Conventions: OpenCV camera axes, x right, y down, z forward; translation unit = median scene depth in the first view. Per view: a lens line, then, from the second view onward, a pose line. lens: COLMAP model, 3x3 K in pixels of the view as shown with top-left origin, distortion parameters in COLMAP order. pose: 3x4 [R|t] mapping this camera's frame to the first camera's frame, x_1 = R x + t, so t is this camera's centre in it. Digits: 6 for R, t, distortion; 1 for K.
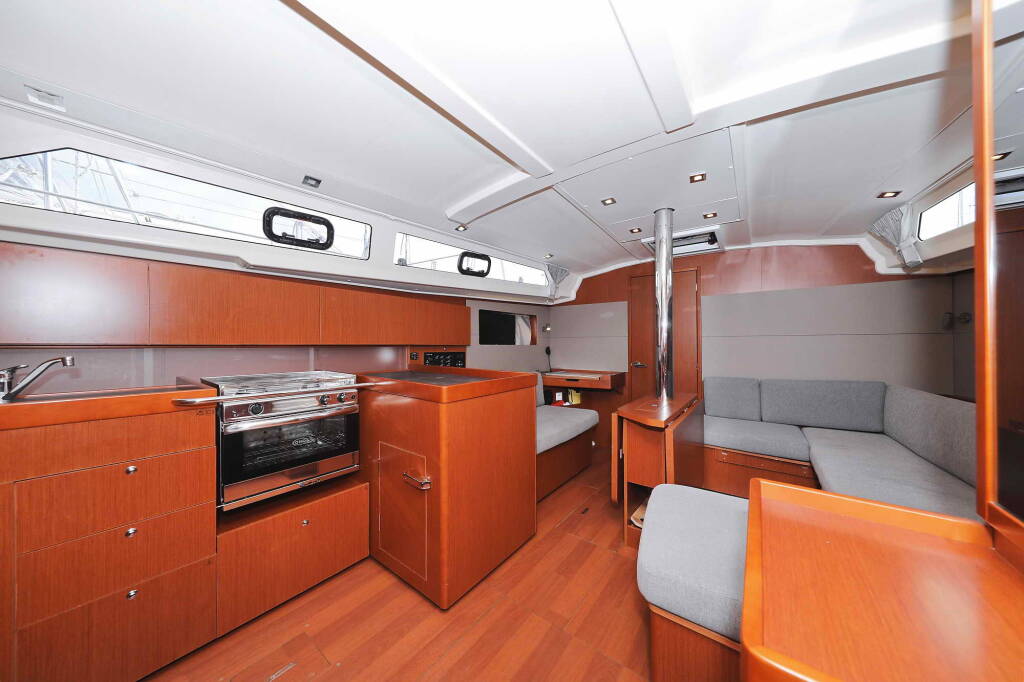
lens RADIAL K [[334.1, 0, 503.6], [0, 334.1, 340.9], [0, 0, 1]] dist [0.000990, -0.000216]
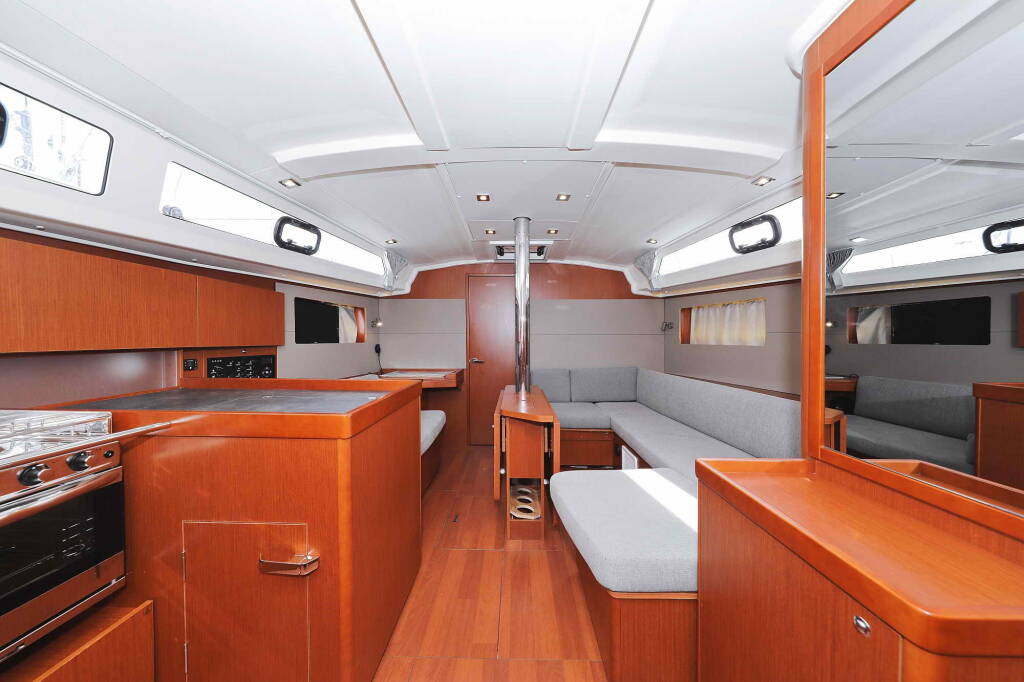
lens RADIAL K [[334.1, 0, 515.2], [0, 334.1, 341.8], [0, 0, 1]] dist [0.000990, -0.000216]
pose [[0.796158, -0.010637, 0.604995, -0.159830], [-0.003303, 0.999754, 0.021925, -0.014406], [-0.605080, -0.019454, 0.795927, 0.122131]]
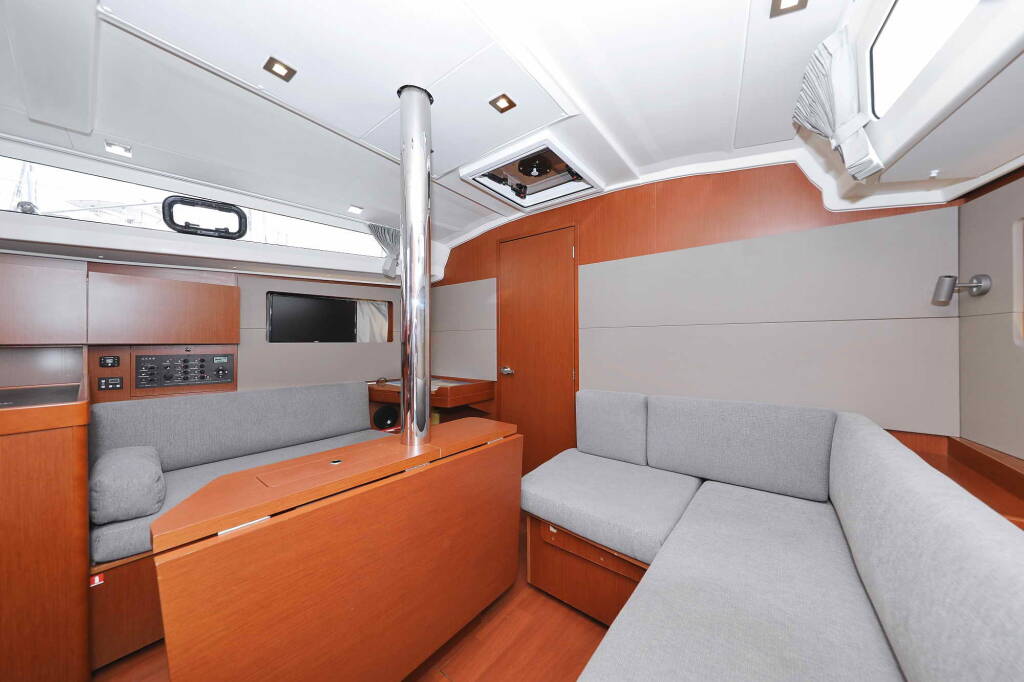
lens RADIAL K [[334.8, 0, 501.9], [0, 334.8, 338.5], [0, 0, 1]] dist [-0.007063, -0.000054]
pose [[0.998746, -0.018836, -0.046379, 0.526782], [0.018409, 0.999784, -0.009611, 0.021125], [0.046550, 0.008745, 0.998878, 0.400073]]
